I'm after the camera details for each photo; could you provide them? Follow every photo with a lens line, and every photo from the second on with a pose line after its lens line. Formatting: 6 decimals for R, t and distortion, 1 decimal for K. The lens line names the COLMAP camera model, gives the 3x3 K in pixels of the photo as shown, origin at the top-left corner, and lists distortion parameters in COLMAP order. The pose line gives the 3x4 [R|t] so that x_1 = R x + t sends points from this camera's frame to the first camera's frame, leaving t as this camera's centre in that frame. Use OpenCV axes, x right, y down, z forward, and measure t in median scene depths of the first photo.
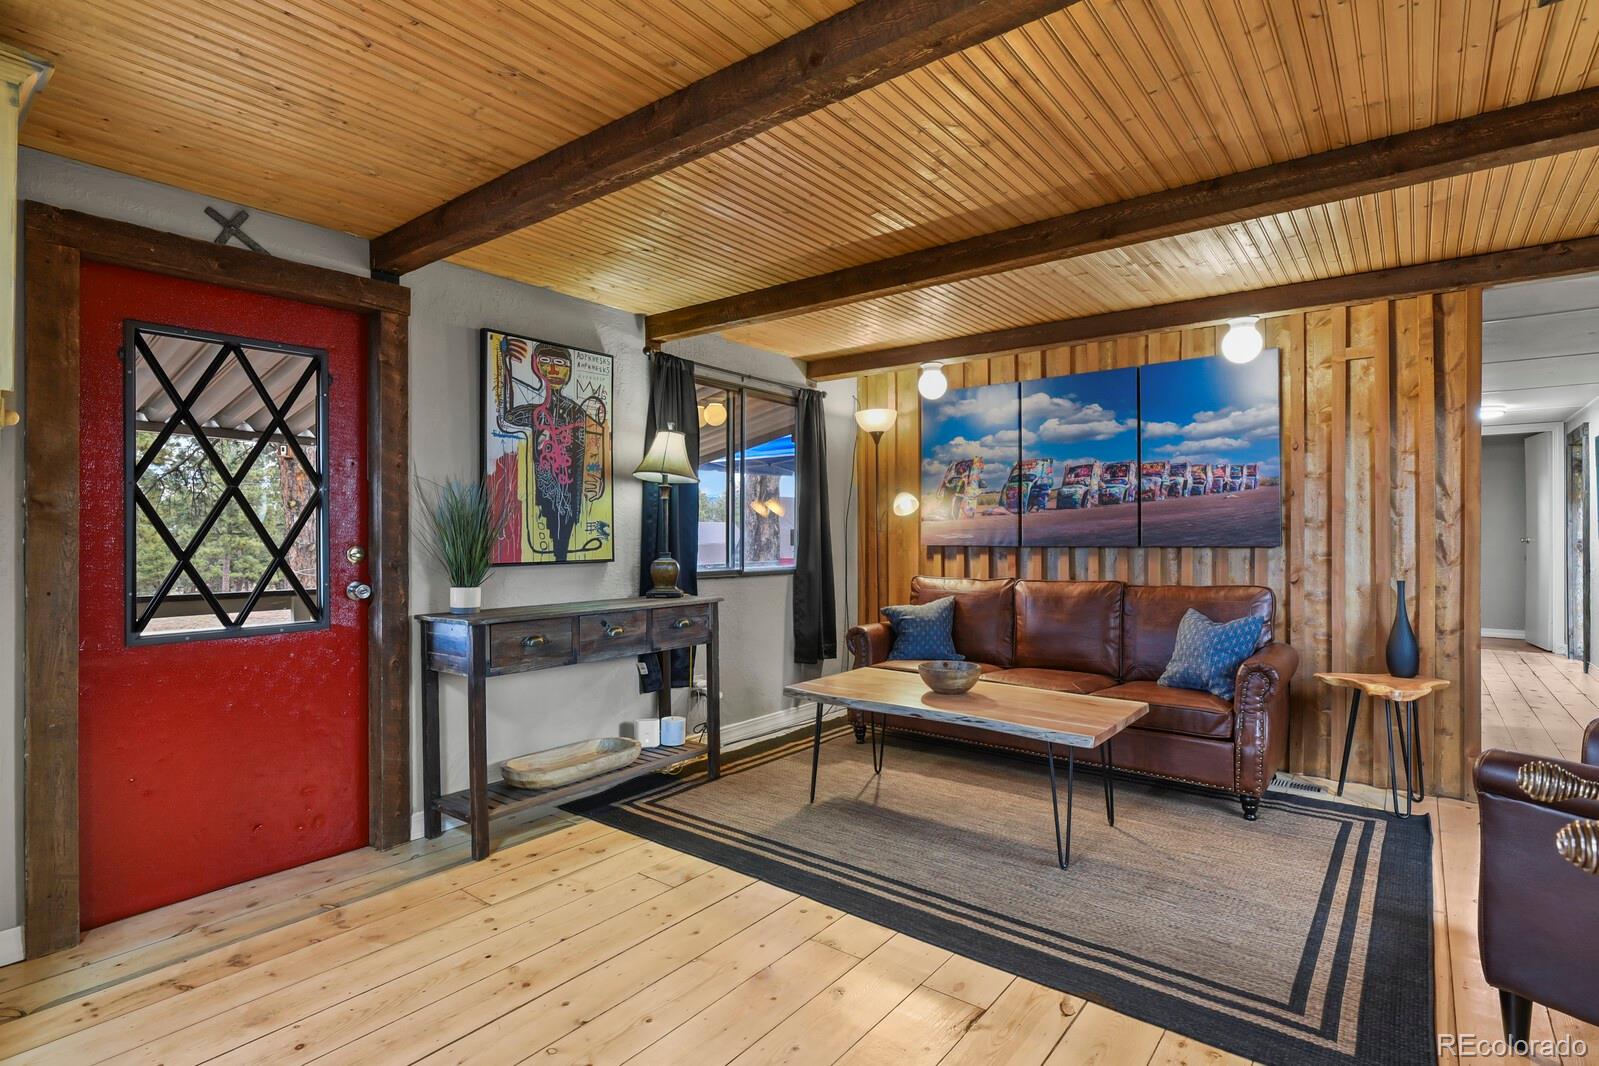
lens RADIAL K [[778.7, 0, 828.1], [0, 778.7, 525.1], [0, 0, 1]] dist [-0.004774, -0.001133]
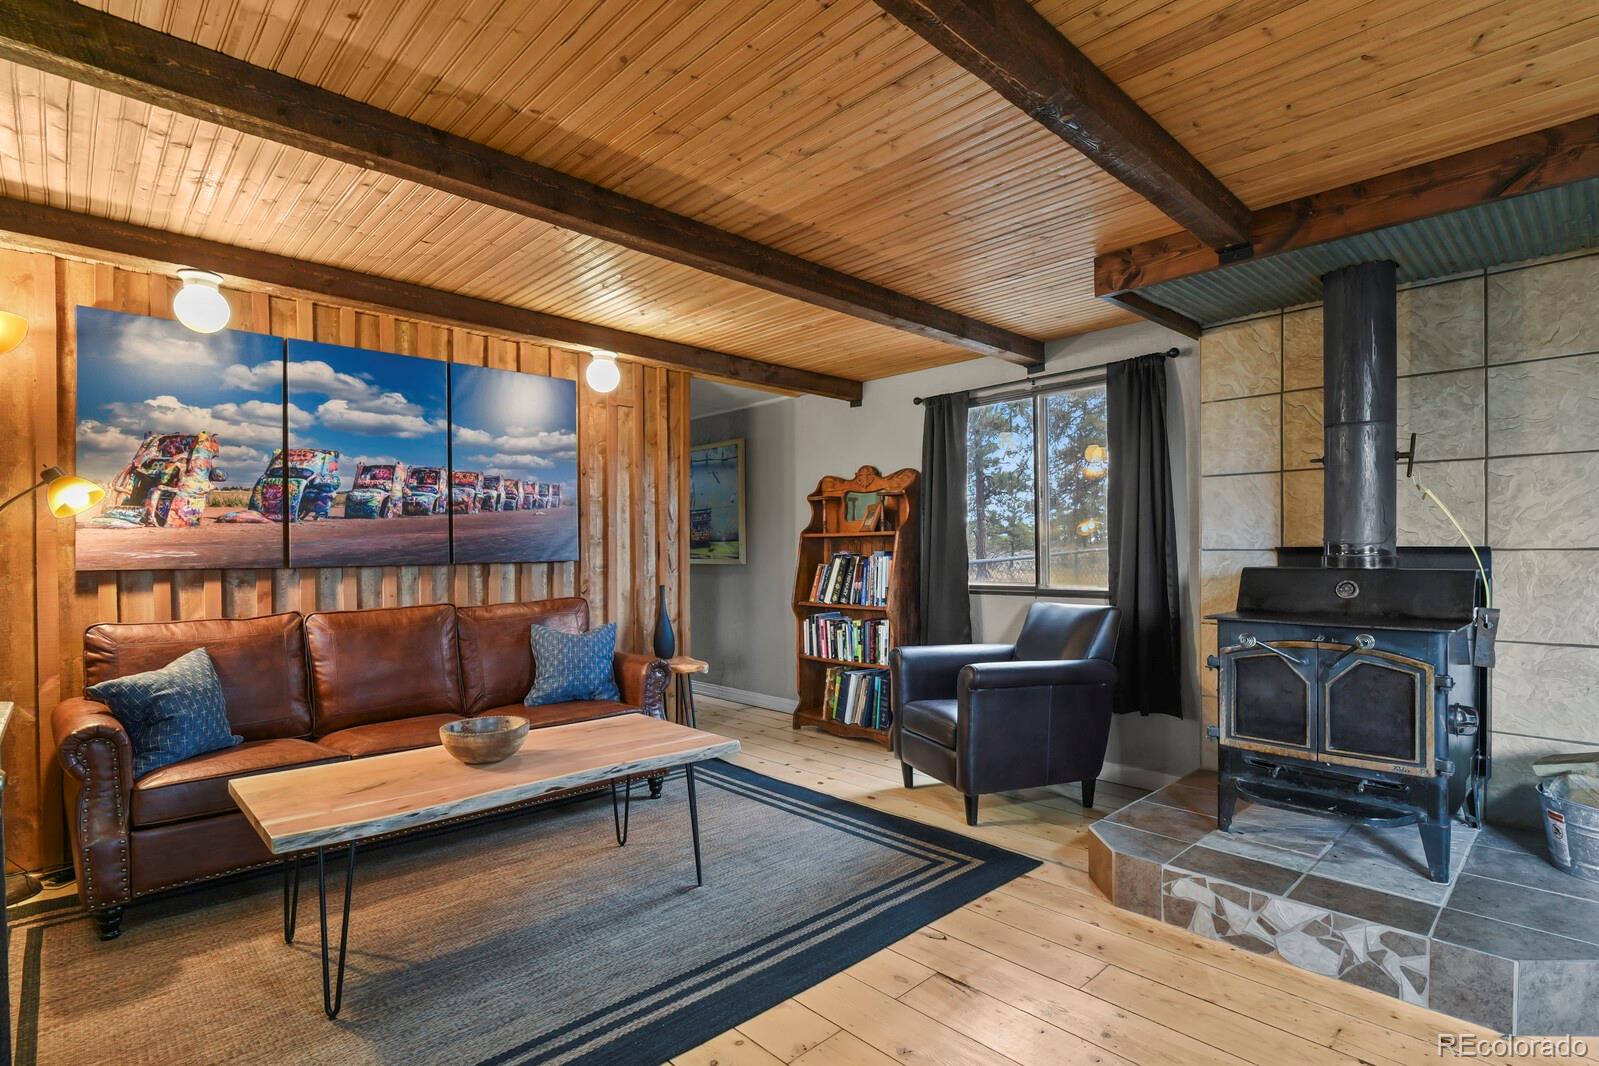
lens RADIAL K [[778.7, 0, 802.3], [0, 778.7, 548.2], [0, 0, 1]] dist [-0.004774, -0.001133]
pose [[0.167339, 0.002445, 0.985896, -0.488174], [-0.005704, 0.999983, -0.001511, 0.010059], [-0.985883, -0.005371, 0.167350, 0.529890]]
